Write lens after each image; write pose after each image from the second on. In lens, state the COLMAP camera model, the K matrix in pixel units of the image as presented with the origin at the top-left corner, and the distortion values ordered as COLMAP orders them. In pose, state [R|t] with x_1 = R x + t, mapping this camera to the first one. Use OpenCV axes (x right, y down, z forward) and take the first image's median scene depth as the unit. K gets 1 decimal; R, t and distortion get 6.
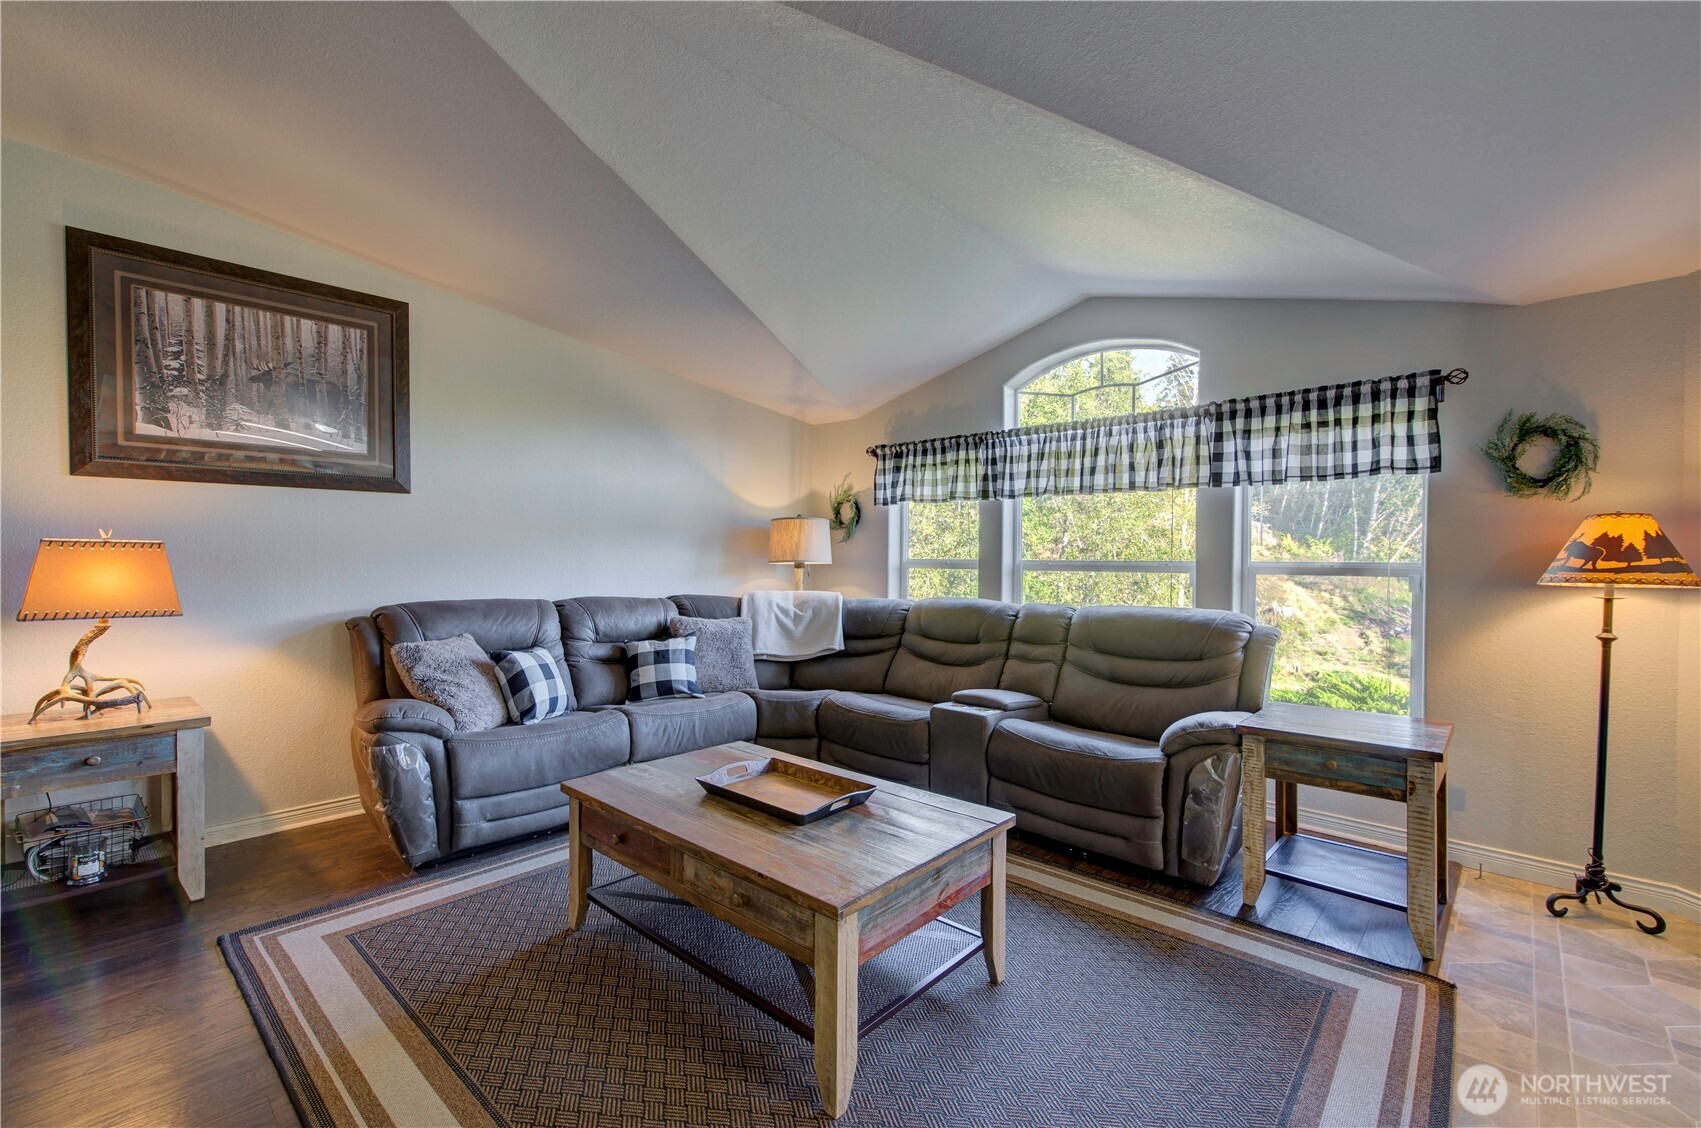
lens RADIAL K [[729.3, 0, 854.8], [0, 729.3, 562.9], [0, 0, 1]] dist [-0.001316, 0.000989]
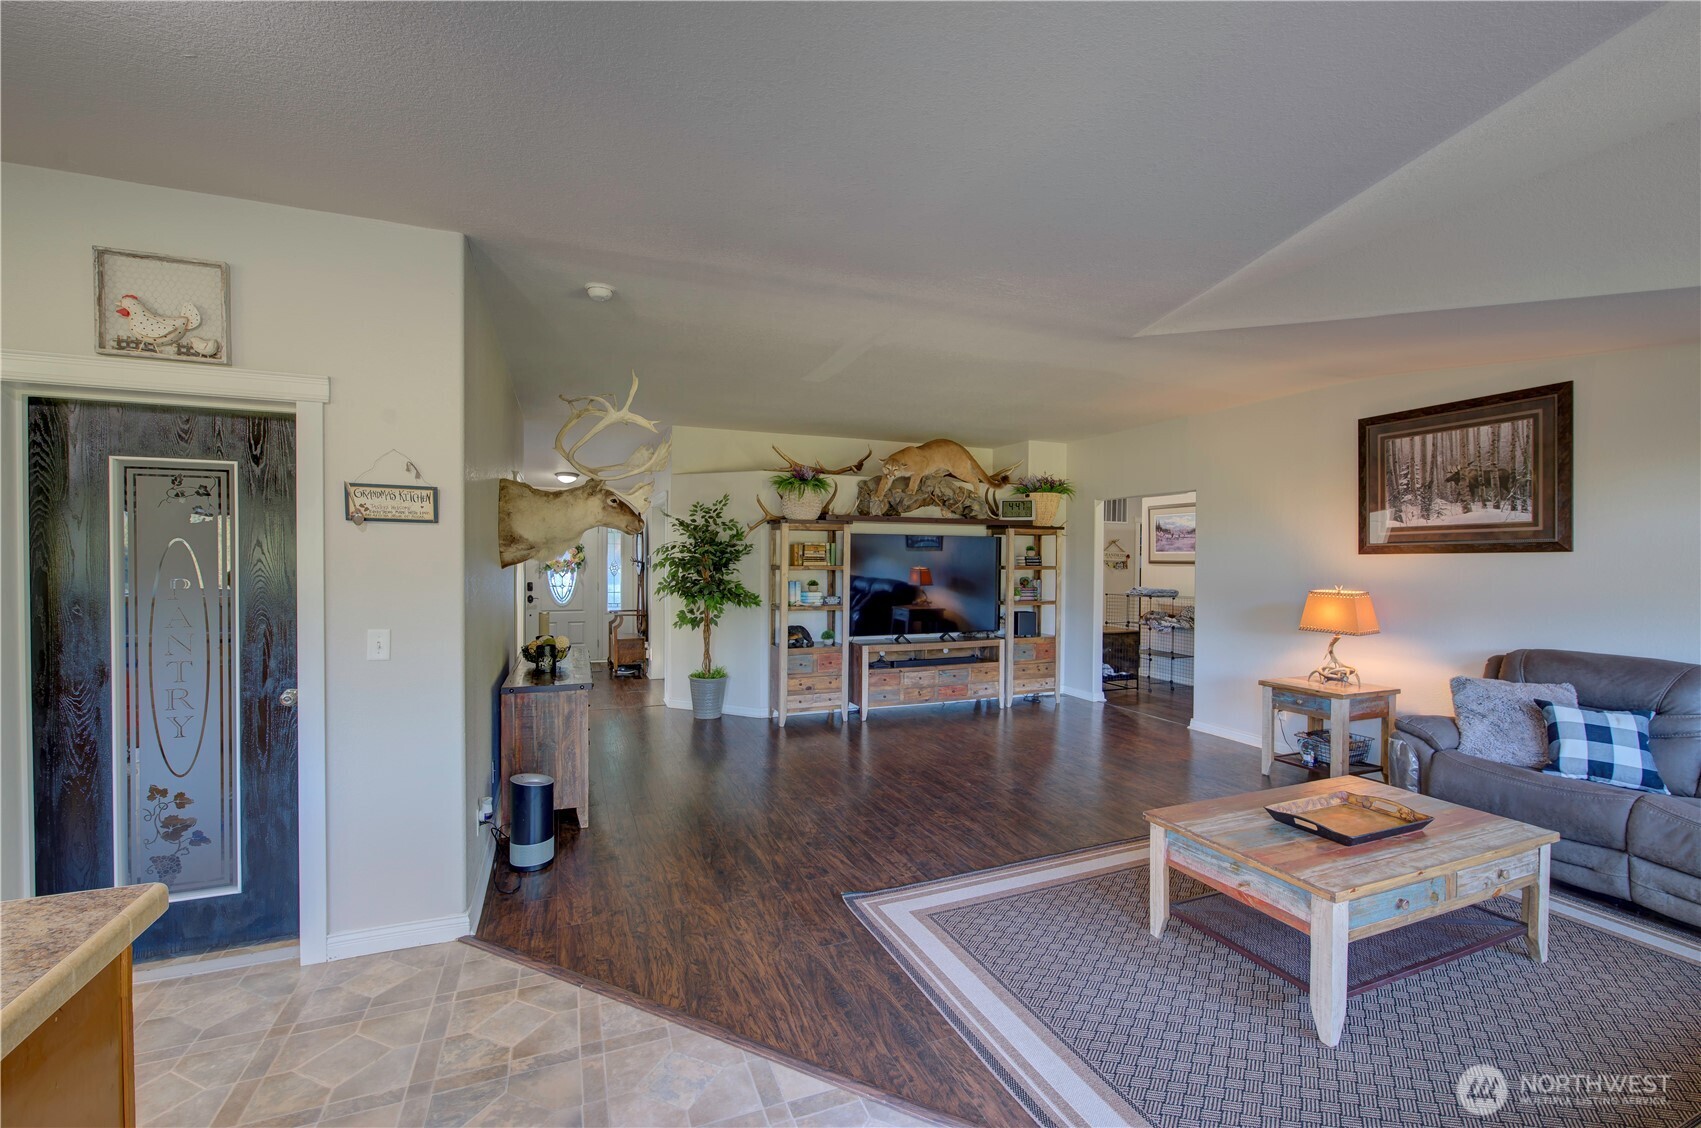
lens RADIAL K [[729.3, 0, 854.7], [0, 729.3, 566.5], [0, 0, 1]] dist [-0.001316, 0.000989]
pose [[-0.427180, -0.000080, -0.904167, 0.946454], [-0.015439, 0.999855, 0.007205, -0.071327], [0.904035, 0.017037, -0.427119, 0.542871]]
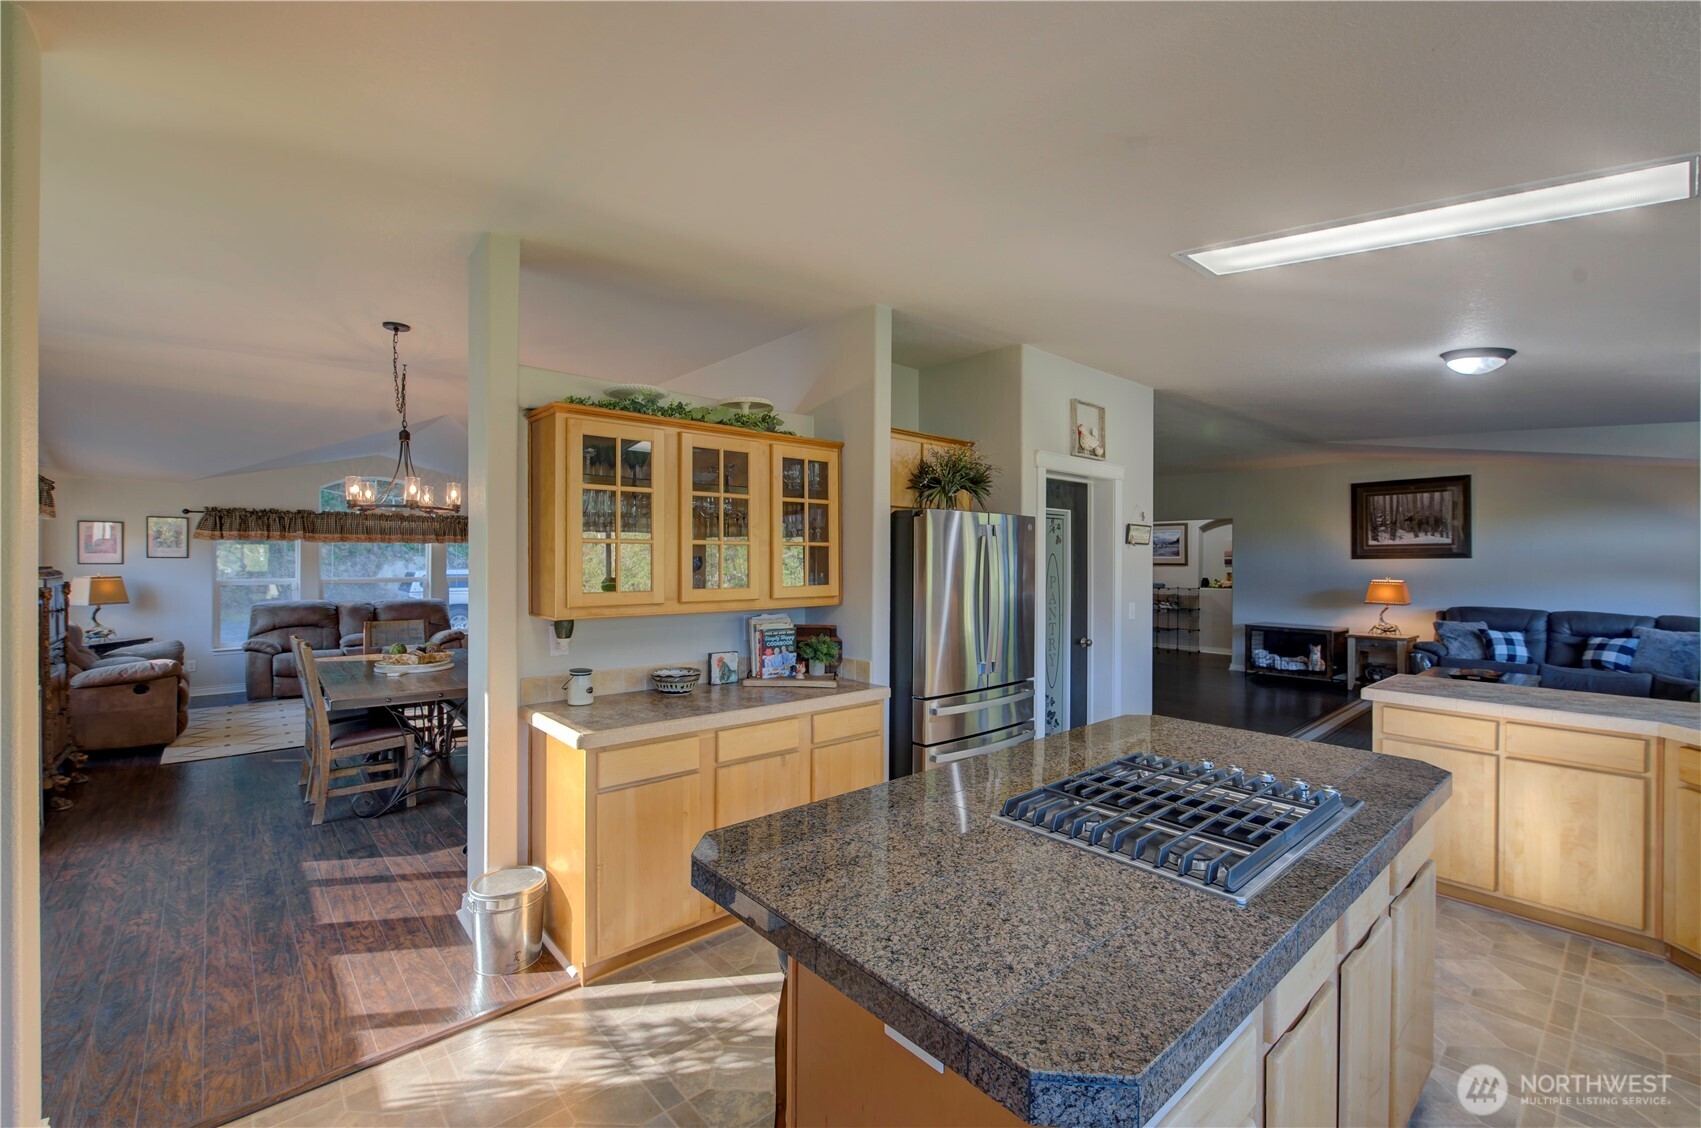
lens RADIAL K [[729.3, 0, 858.8], [0, 729.3, 559.7], [0, 0, 1]] dist [-0.001316, 0.000989]
pose [[-0.097543, -0.011211, -0.995168, 2.018843], [-0.010578, 0.999892, -0.010228, -0.053329], [0.995175, 0.009529, -0.097651, -0.741506]]
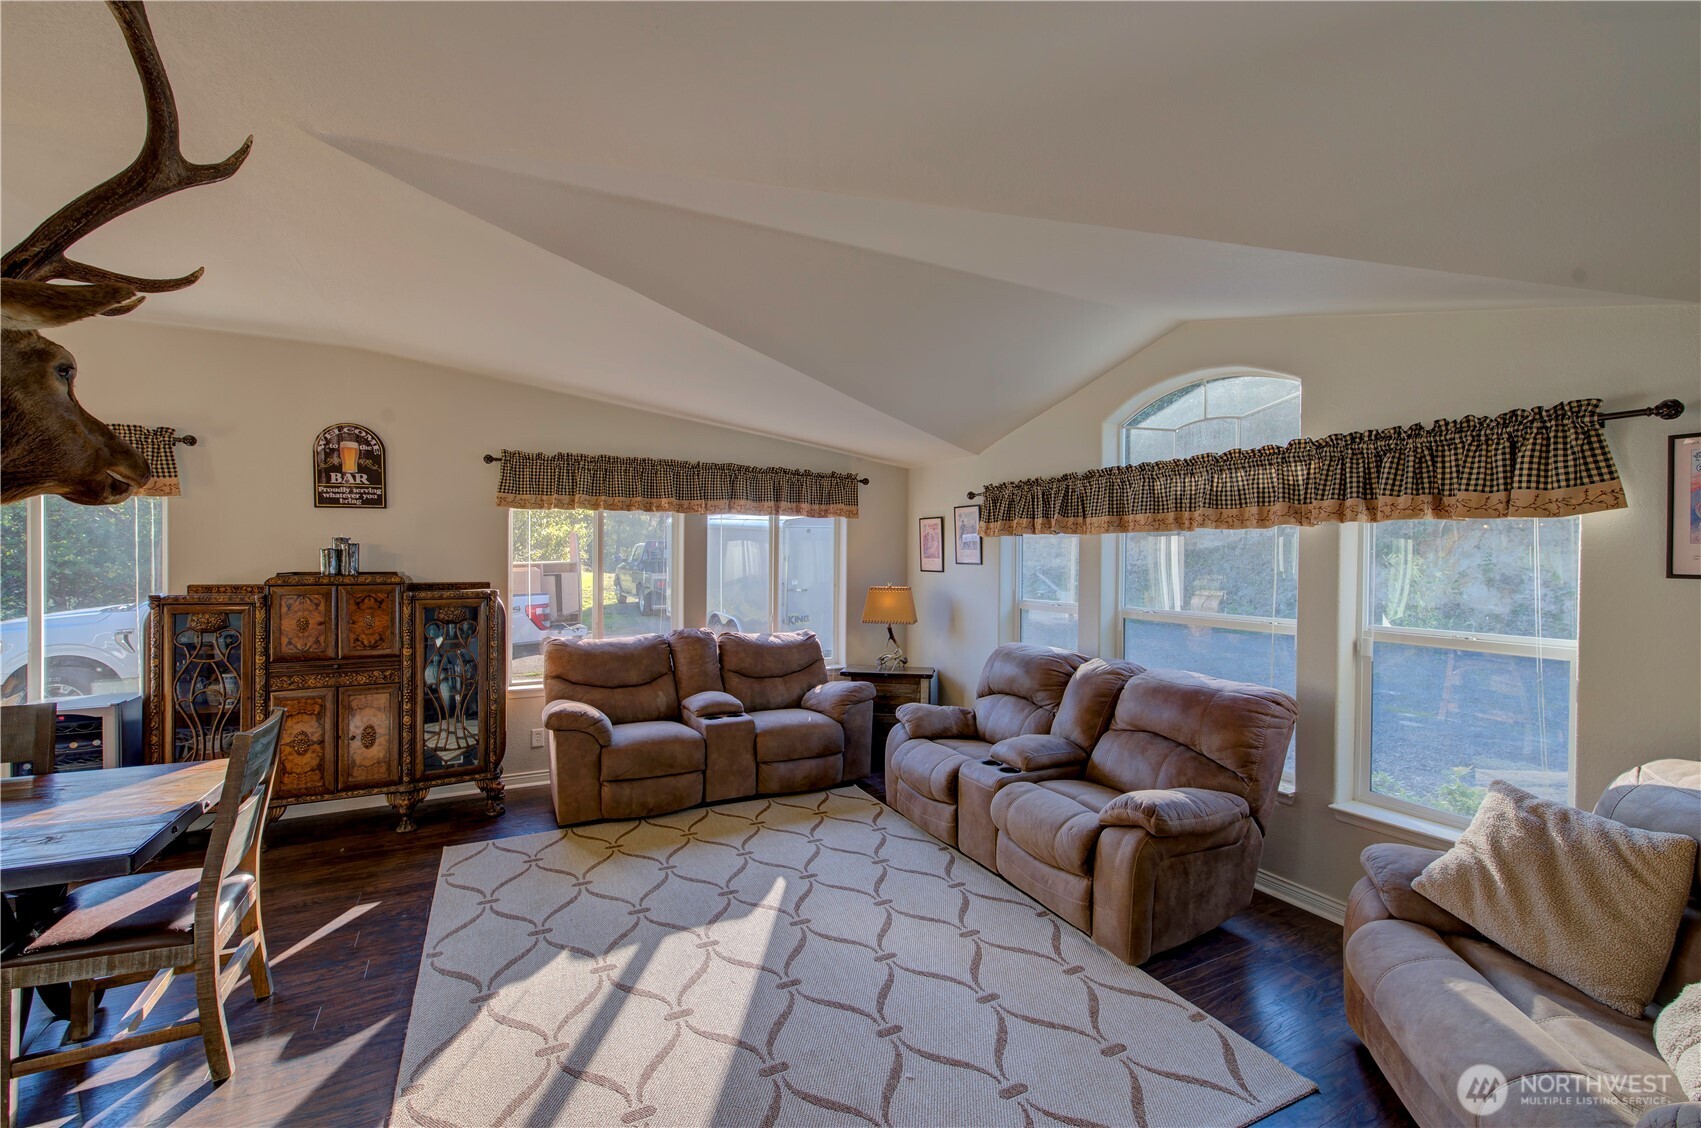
lens RADIAL K [[729.3, 0, 866.3], [0, 729.3, 553.1], [0, 0, 1]] dist [-0.001316, 0.000989]
pose [[-0.944302, -0.017625, 0.328609, -0.436472], [-0.016471, 0.999845, 0.006295, -0.090577], [-0.328669, 0.000532, -0.944445, -1.551112]]
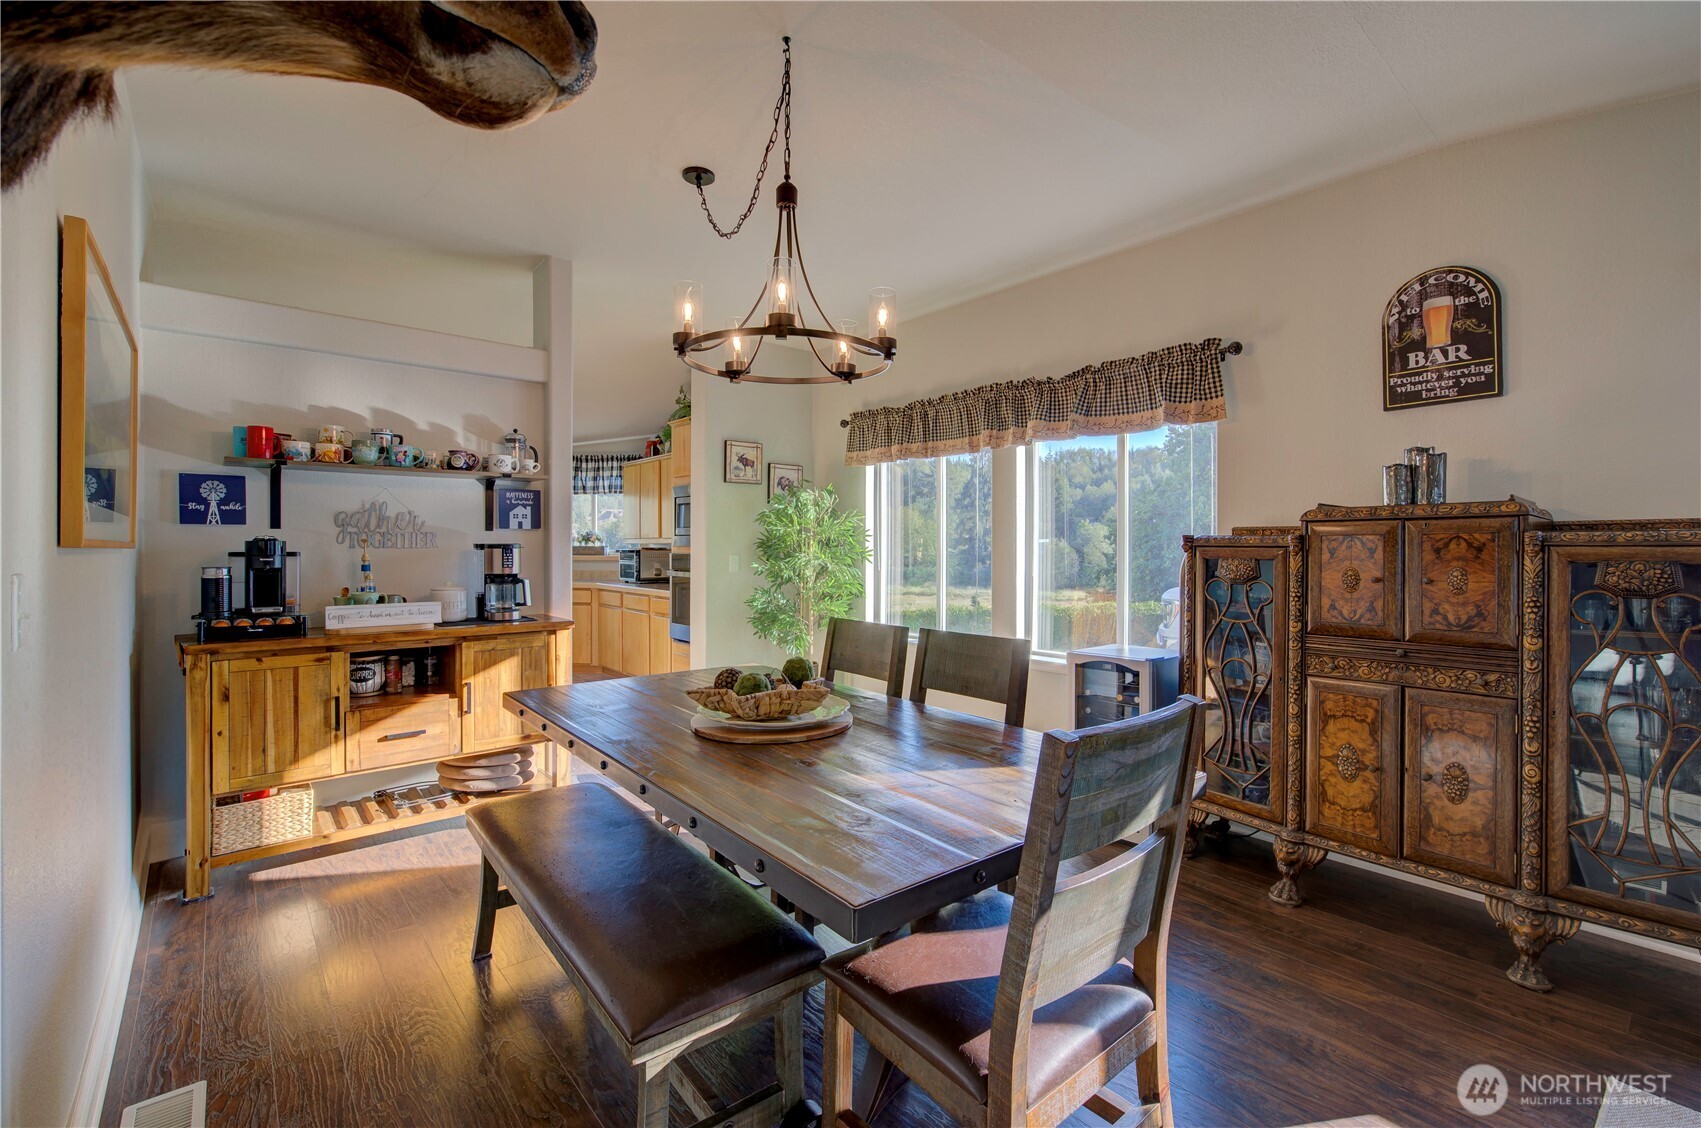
lens RADIAL K [[729.3, 0, 880.4], [0, 729.3, 558.2], [0, 0, 1]] dist [-0.001316, 0.000989]
pose [[0.106351, -0.025154, 0.994010, -0.008743], [0.003614, 0.999683, 0.024911, 0.002077], [-0.994322, 0.000943, 0.106408, -1.950500]]
